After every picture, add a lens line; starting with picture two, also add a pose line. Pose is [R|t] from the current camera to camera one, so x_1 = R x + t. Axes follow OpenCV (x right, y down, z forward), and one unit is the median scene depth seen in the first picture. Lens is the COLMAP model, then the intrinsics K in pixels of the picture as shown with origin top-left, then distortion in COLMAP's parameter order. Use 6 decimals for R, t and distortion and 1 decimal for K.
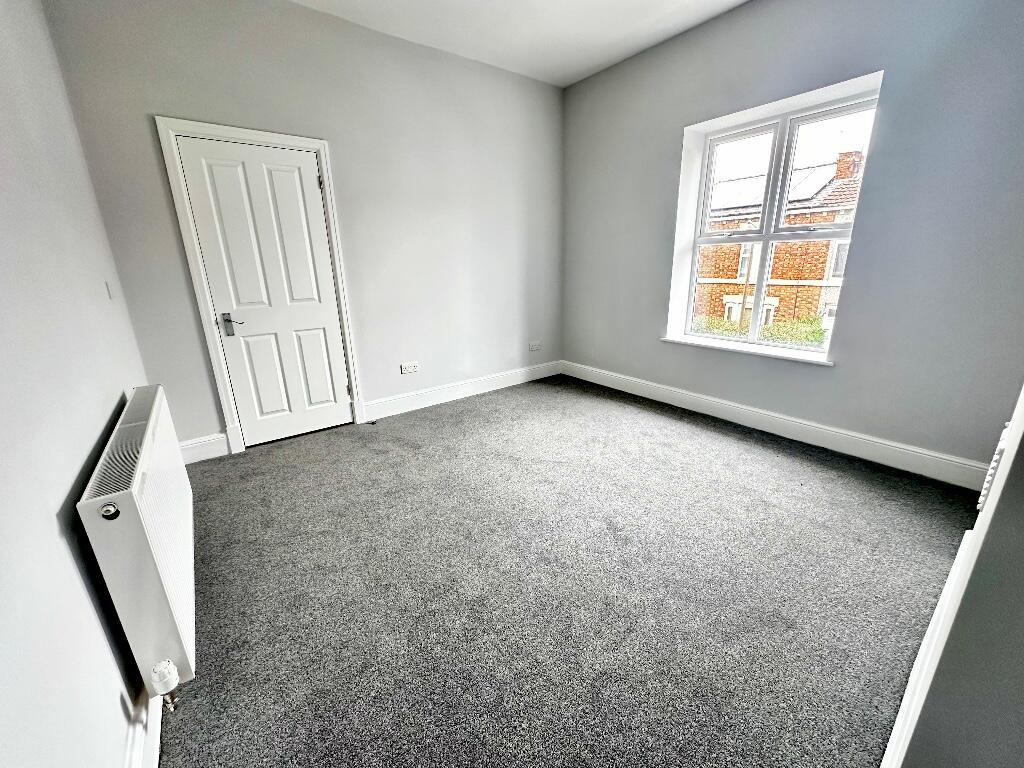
lens RADIAL K [[418.9, 0, 508.5], [0, 418.9, 386.4], [0, 0, 1]] dist [0.006042, 0.000055]
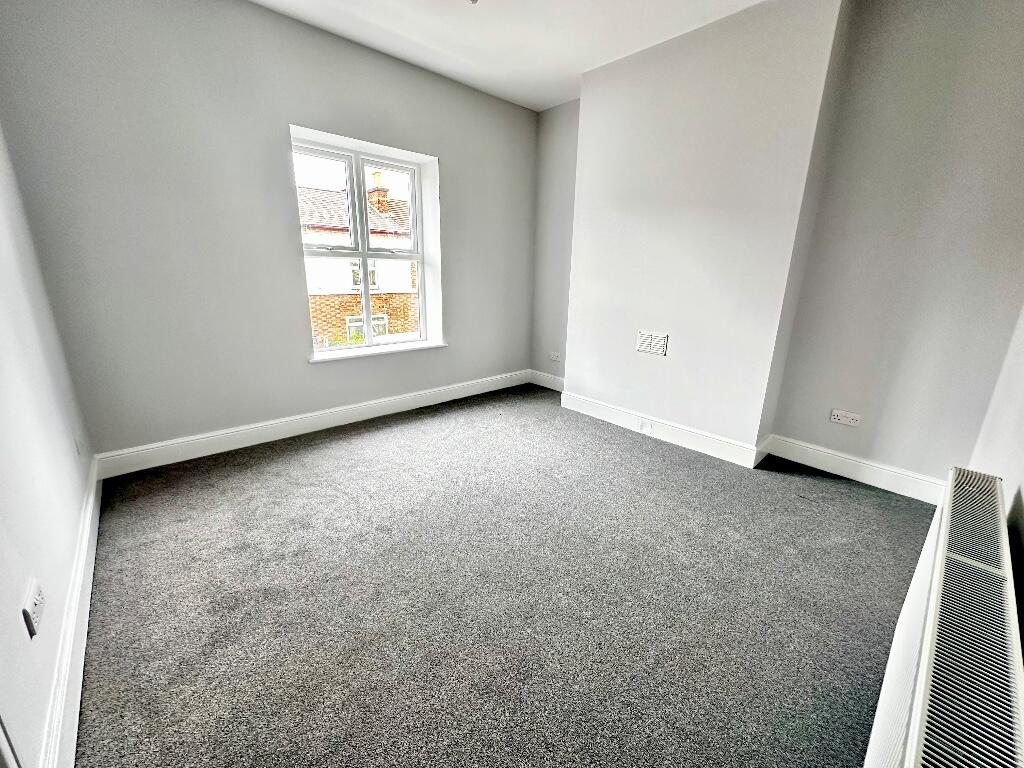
lens RADIAL K [[408.1, 0, 511.4], [0, 408.1, 382.2], [0, 0, 1]] dist [-0.001272, 0.000009]
pose [[-0.097652, -0.240330, 0.965767, -0.586162], [0.274718, 0.926192, 0.258260, -0.204132], [-0.956553, 0.290533, -0.024421, 0.728308]]
